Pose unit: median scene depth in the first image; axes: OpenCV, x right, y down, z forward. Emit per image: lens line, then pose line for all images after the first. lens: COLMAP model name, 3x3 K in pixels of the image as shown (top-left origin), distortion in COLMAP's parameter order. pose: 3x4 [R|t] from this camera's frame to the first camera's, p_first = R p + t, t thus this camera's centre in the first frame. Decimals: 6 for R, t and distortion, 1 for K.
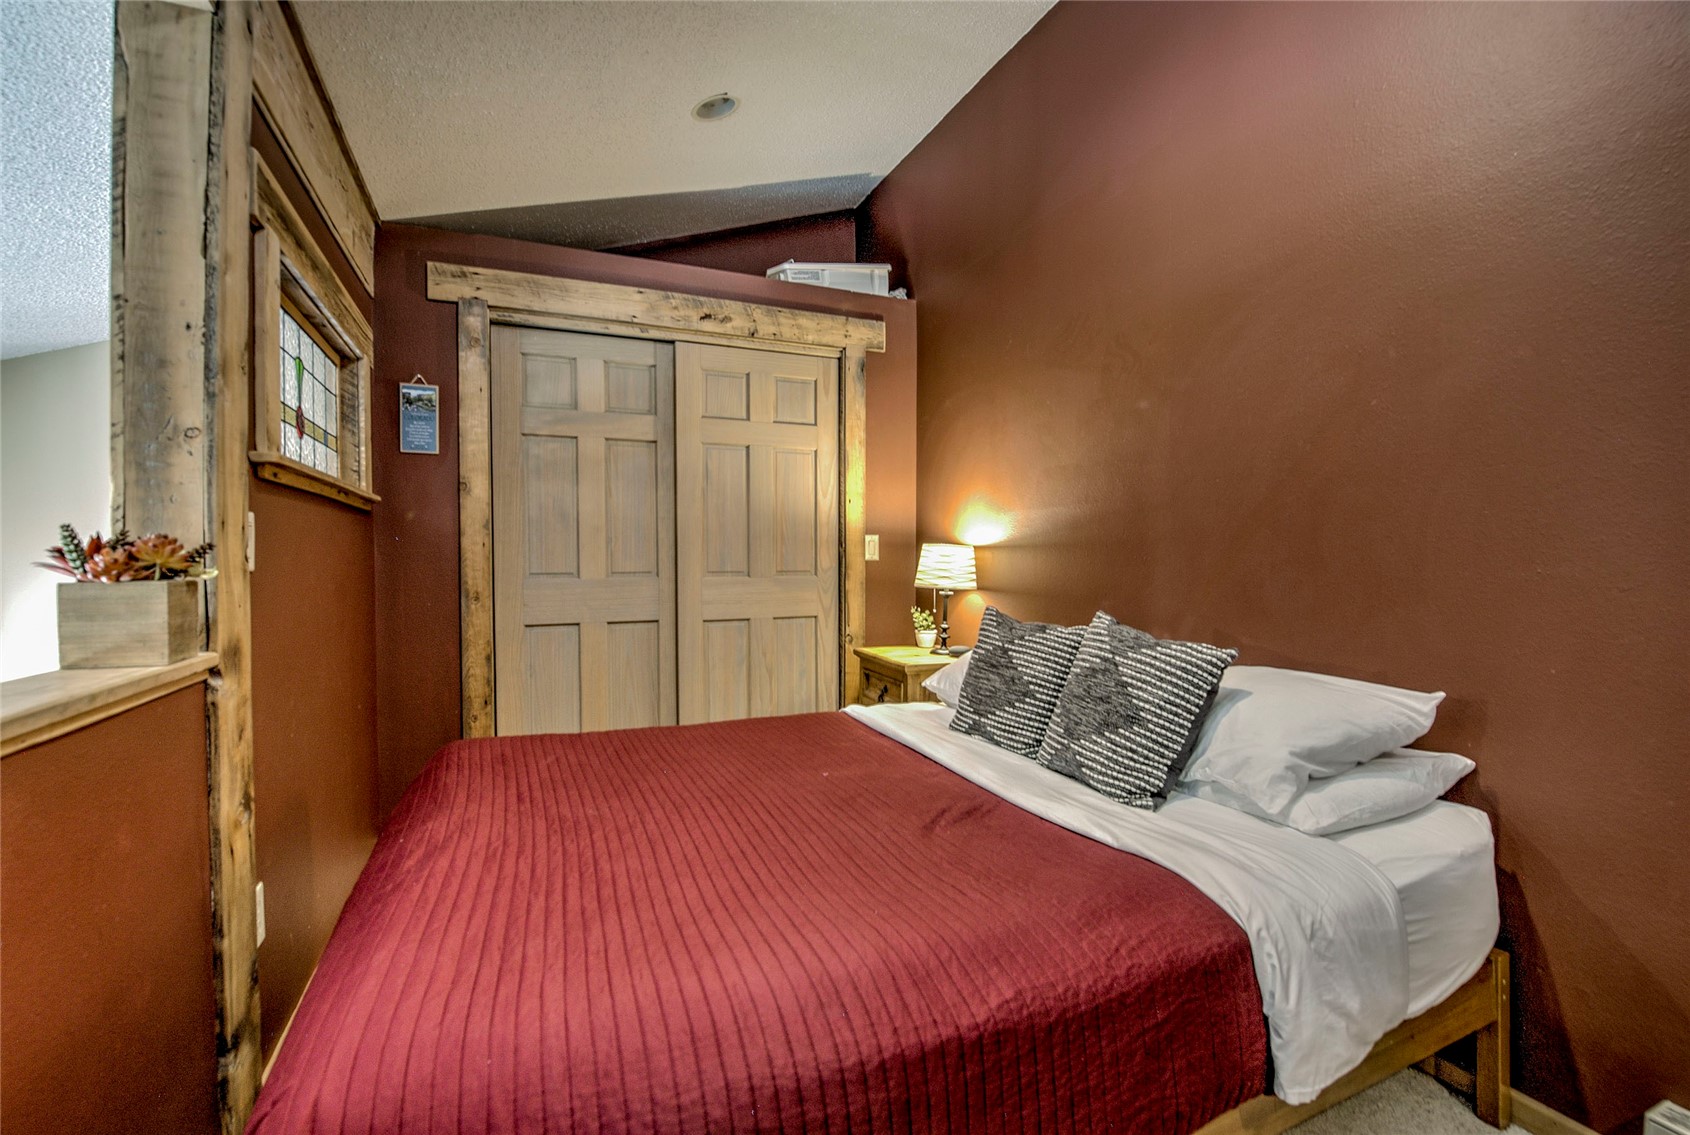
lens RADIAL K [[683.9, 0, 831.6], [0, 683.9, 554.2], [0, 0, 1]] dist [-0.017873, -0.002067]
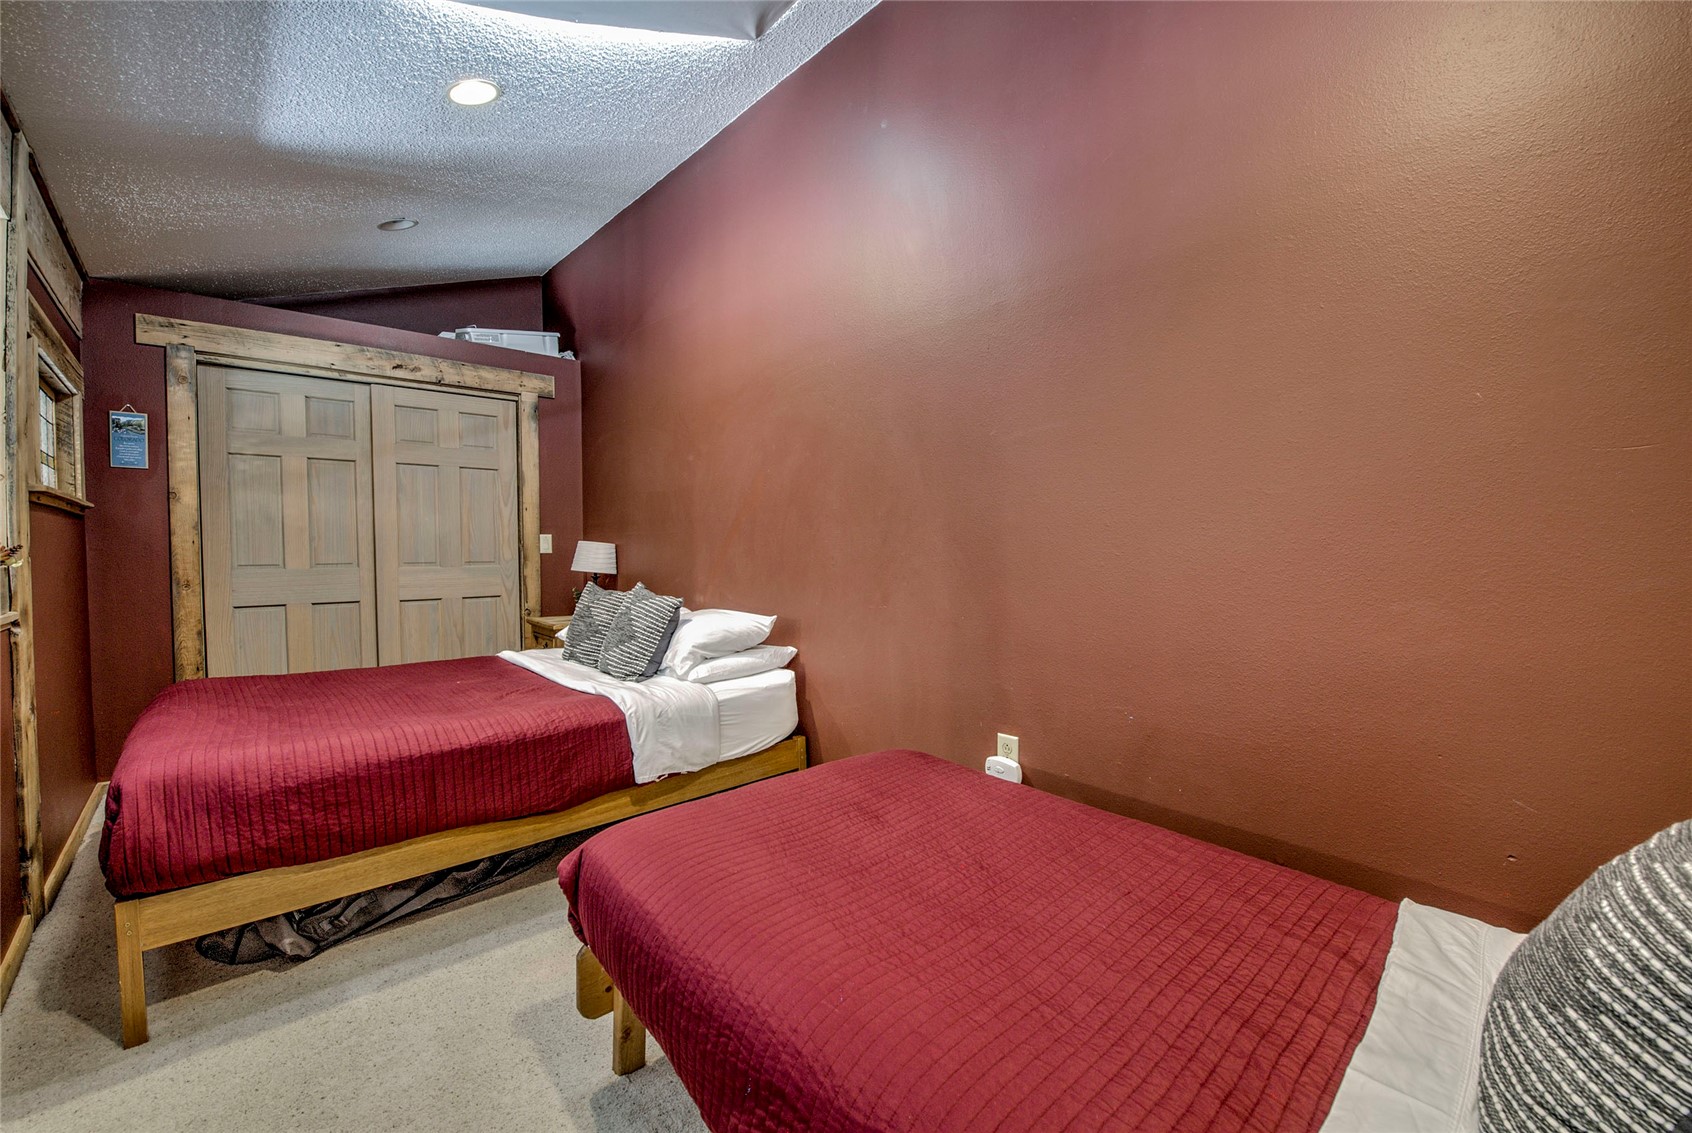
lens RADIAL K [[684.7, 0, 849.4], [0, 684.7, 559.4], [0, 0, 1]] dist [-0.017873, -0.002067]
pose [[0.945821, -0.007221, 0.324608, 0.236661], [0.001293, 0.999828, 0.018476, -0.004241], [-0.324685, -0.017055, 0.945668, -0.581184]]
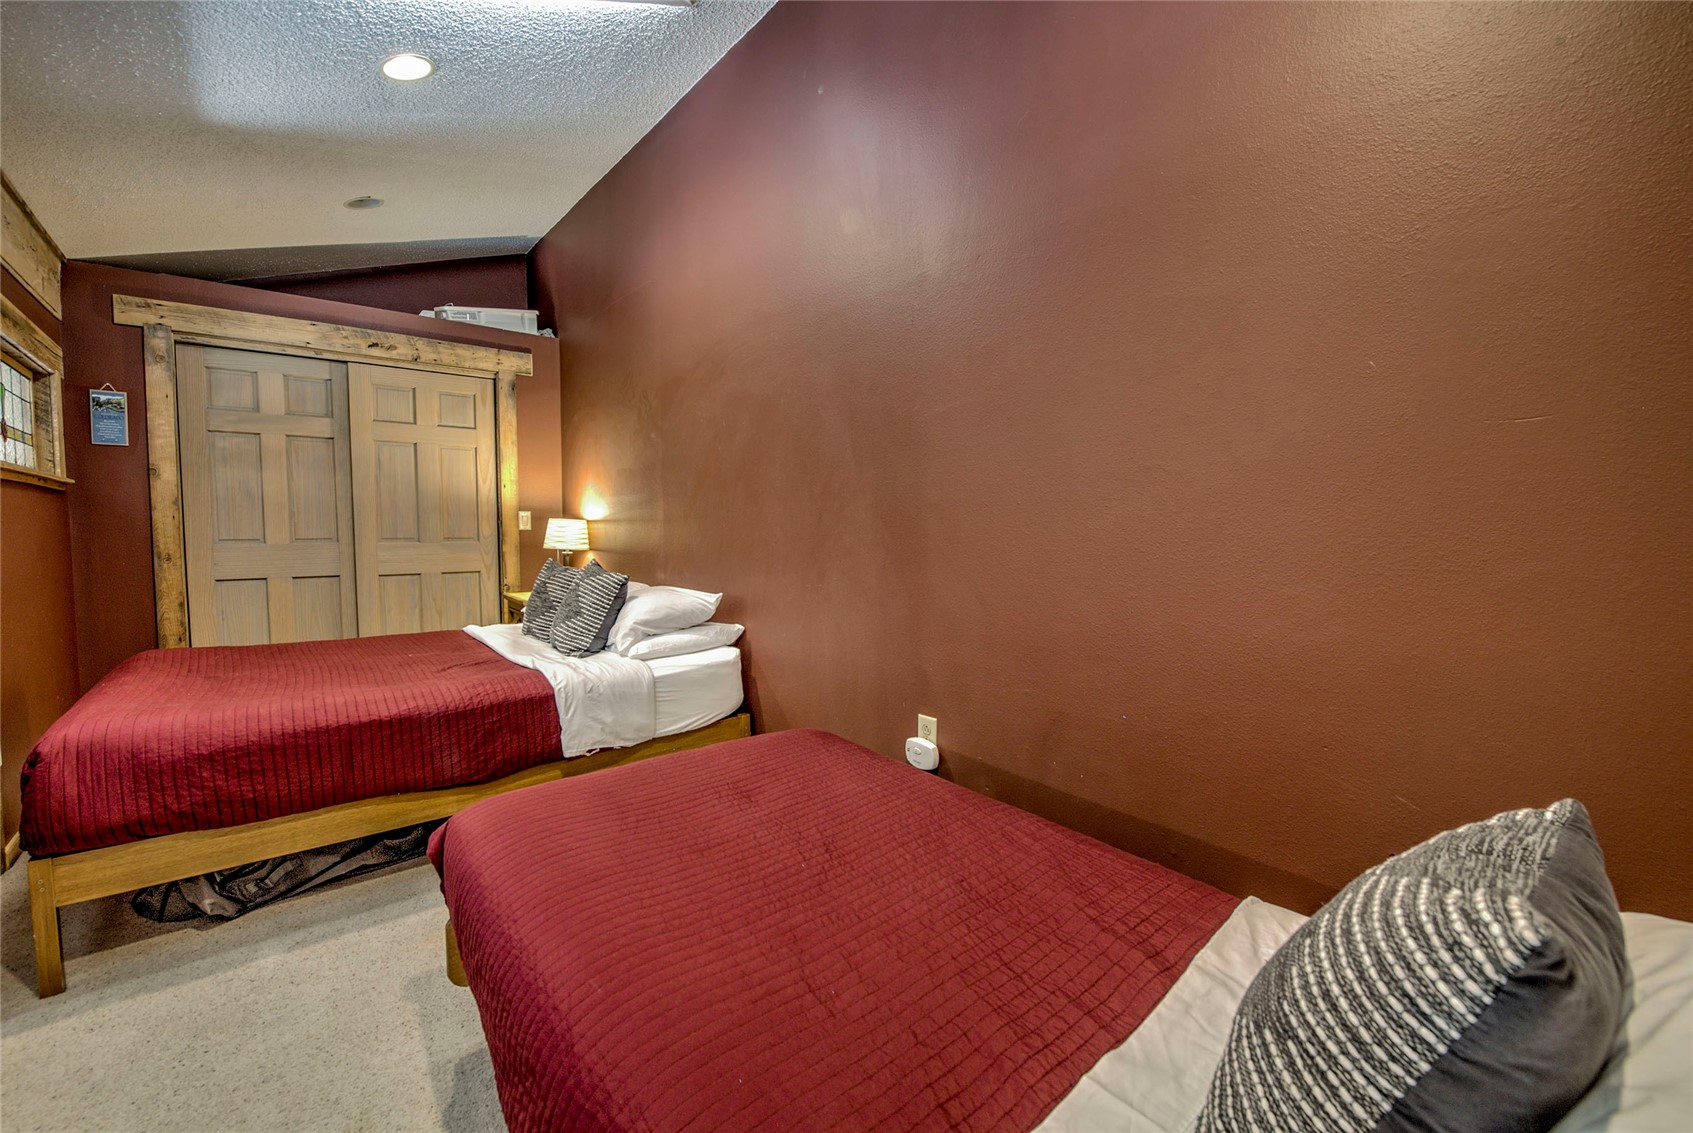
lens RADIAL K [[685.1, 0, 856.5], [0, 685.1, 554.0], [0, 0, 1]] dist [-0.017873, -0.002067]
pose [[0.958593, -0.008327, 0.284658, 0.382699], [-0.003873, 0.999099, 0.042269, -0.003248], [-0.284754, -0.041621, 0.957697, -0.614590]]
